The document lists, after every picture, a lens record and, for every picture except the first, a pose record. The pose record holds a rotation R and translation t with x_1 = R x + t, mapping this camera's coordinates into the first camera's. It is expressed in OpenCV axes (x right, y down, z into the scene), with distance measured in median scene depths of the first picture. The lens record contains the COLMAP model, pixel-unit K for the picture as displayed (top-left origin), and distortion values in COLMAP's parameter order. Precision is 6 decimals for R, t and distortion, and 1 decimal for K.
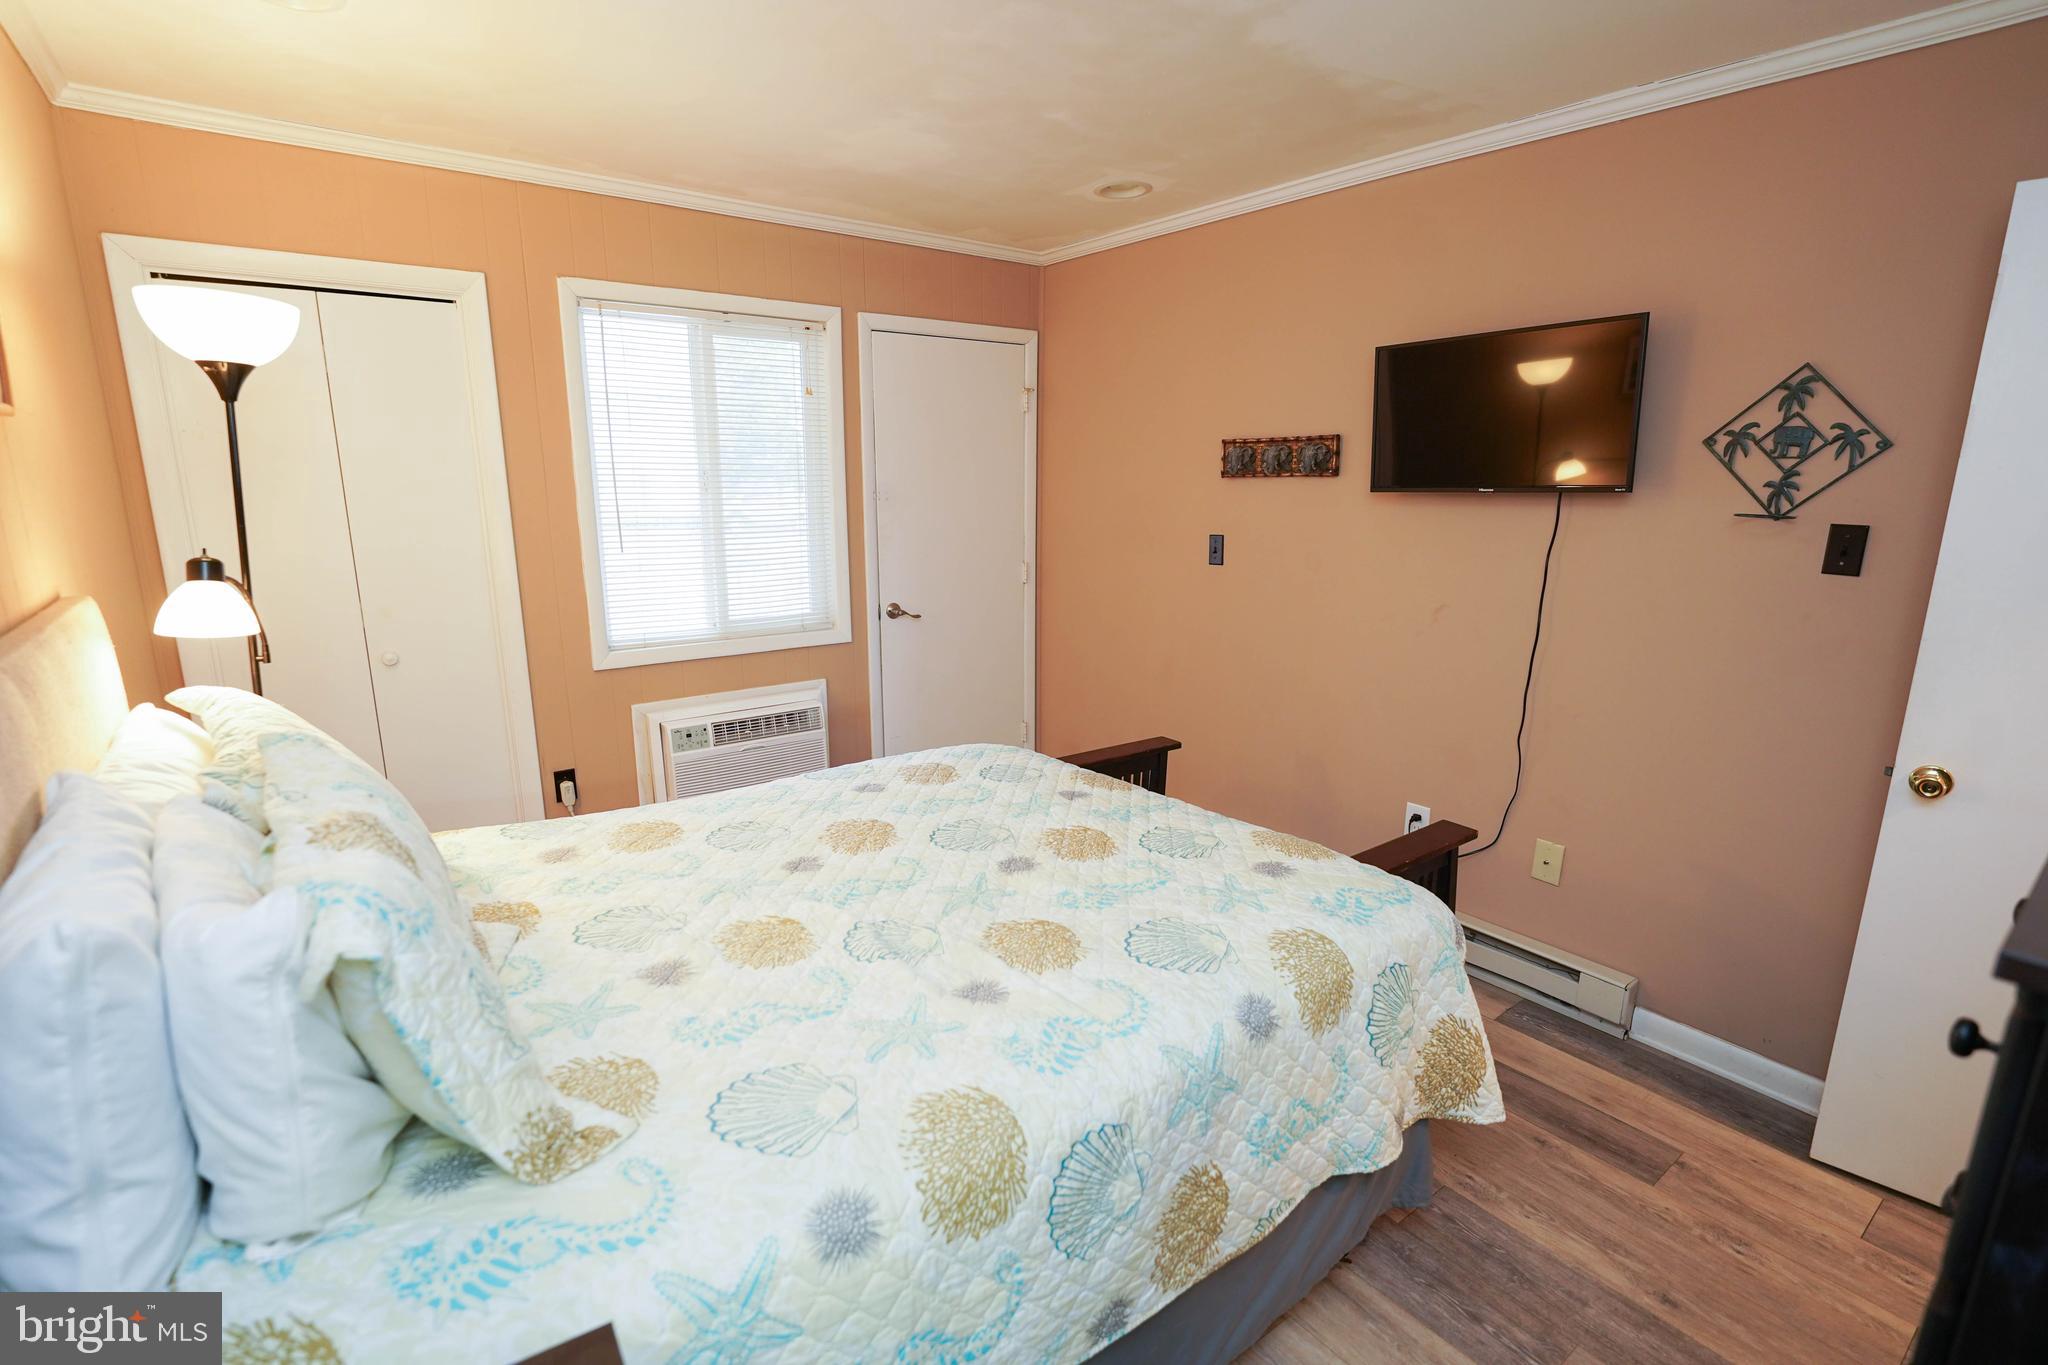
lens RADIAL K [[944.8, 0, 1023.5], [0, 944.8, 680.2], [0, 0, 1]] dist [-0.005843, -0.000118]
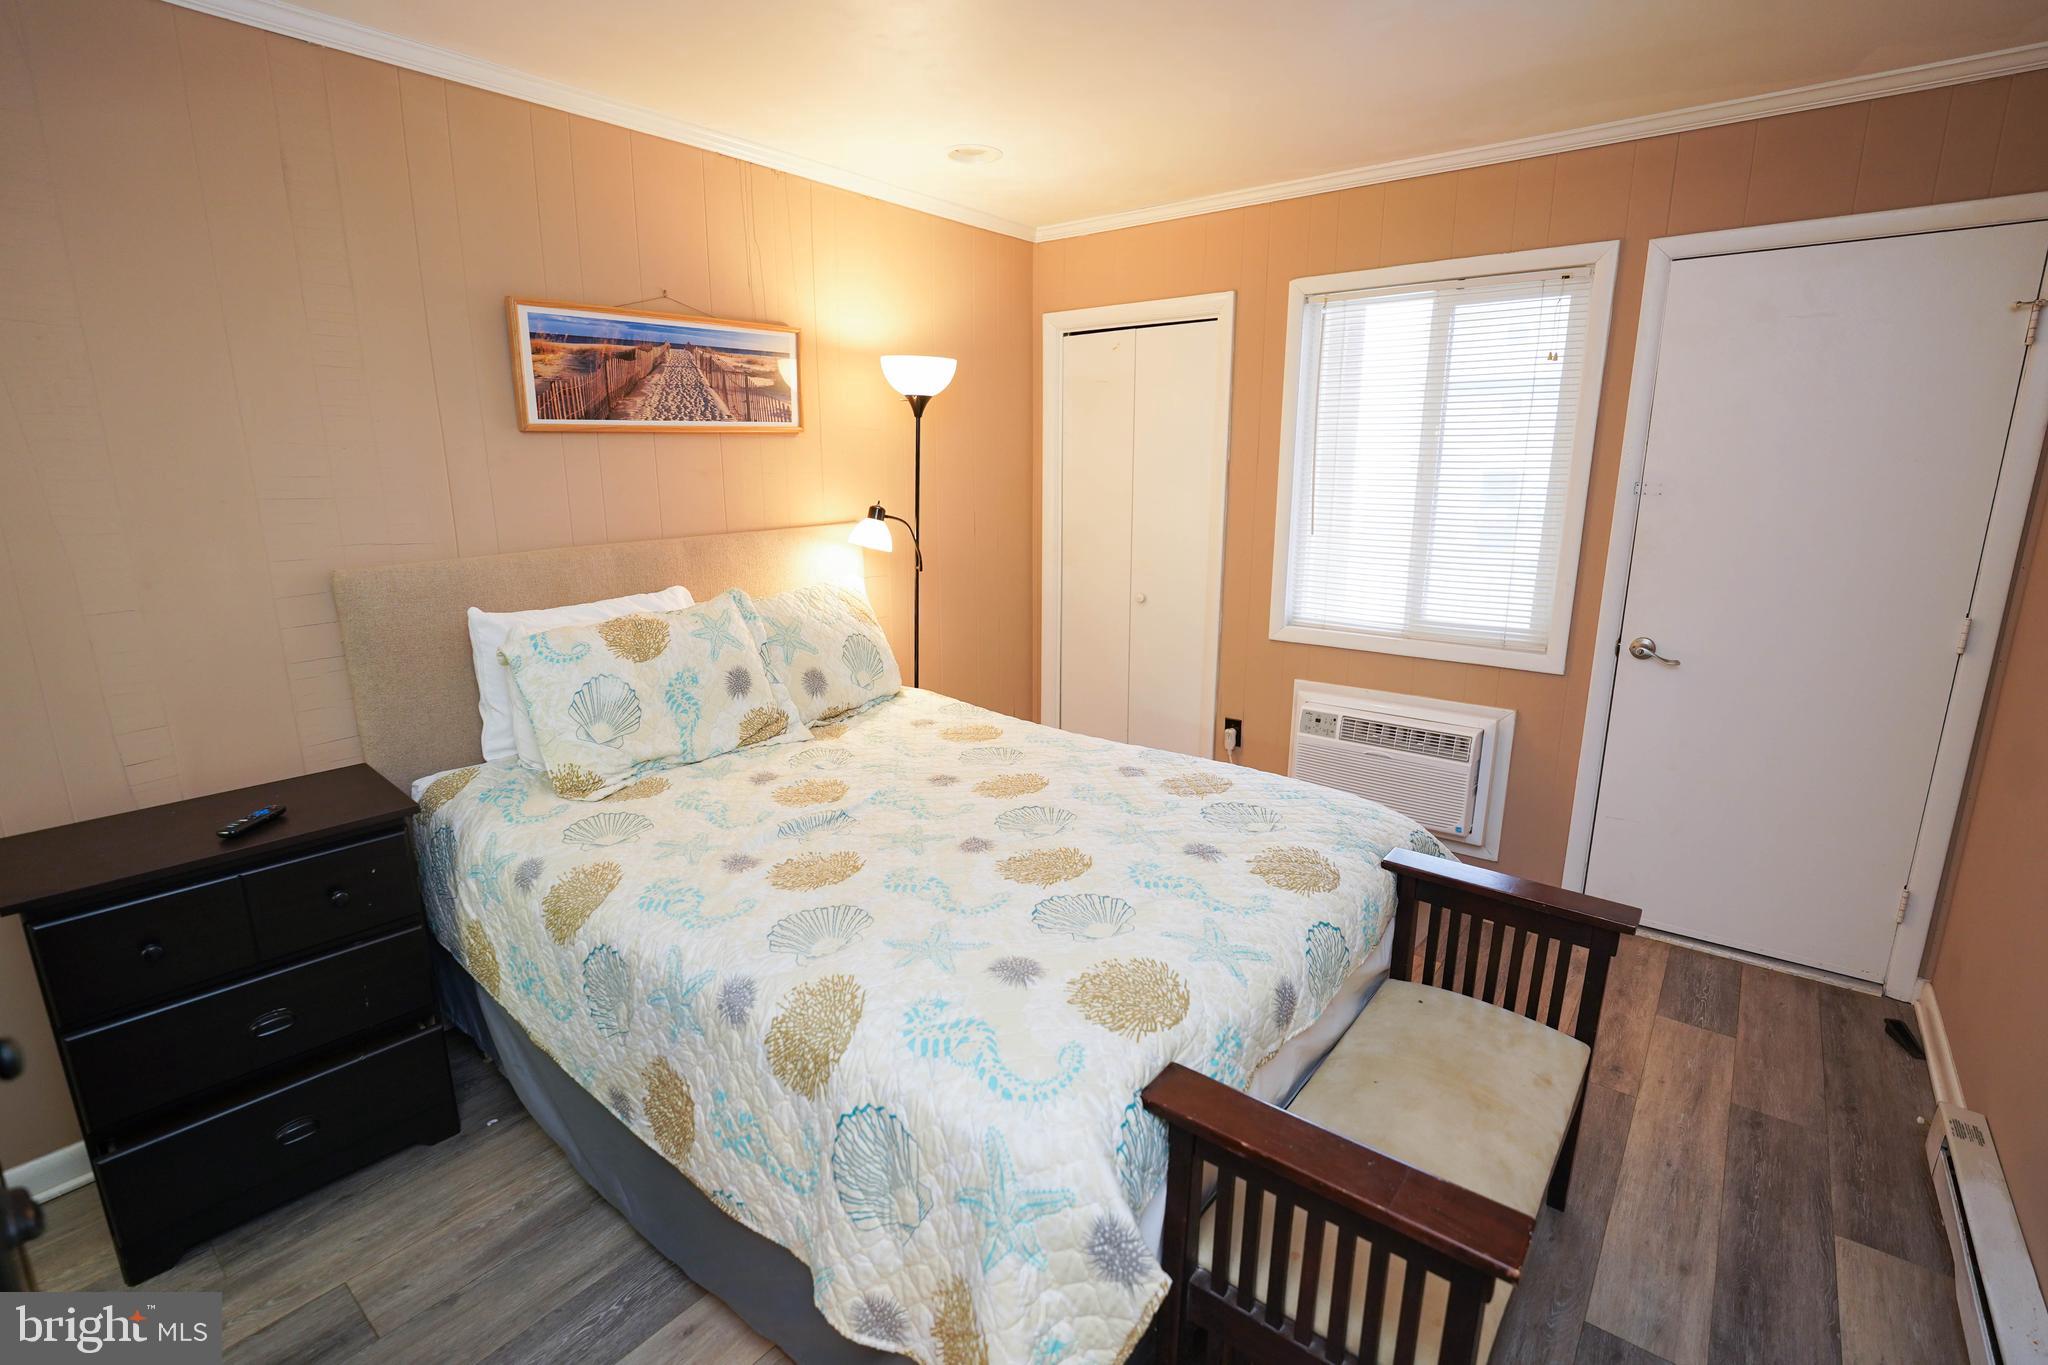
lens RADIAL K [[940.3, 0, 1005.6], [0, 940.3, 689.5], [0, 0, 1]] dist [-0.023645, -0.000529]
pose [[0.237982, 0.224041, -0.945077, 0.718225], [-0.203803, 0.962889, 0.176943, -0.117399], [0.949647, 0.150501, 0.274810, 0.577211]]
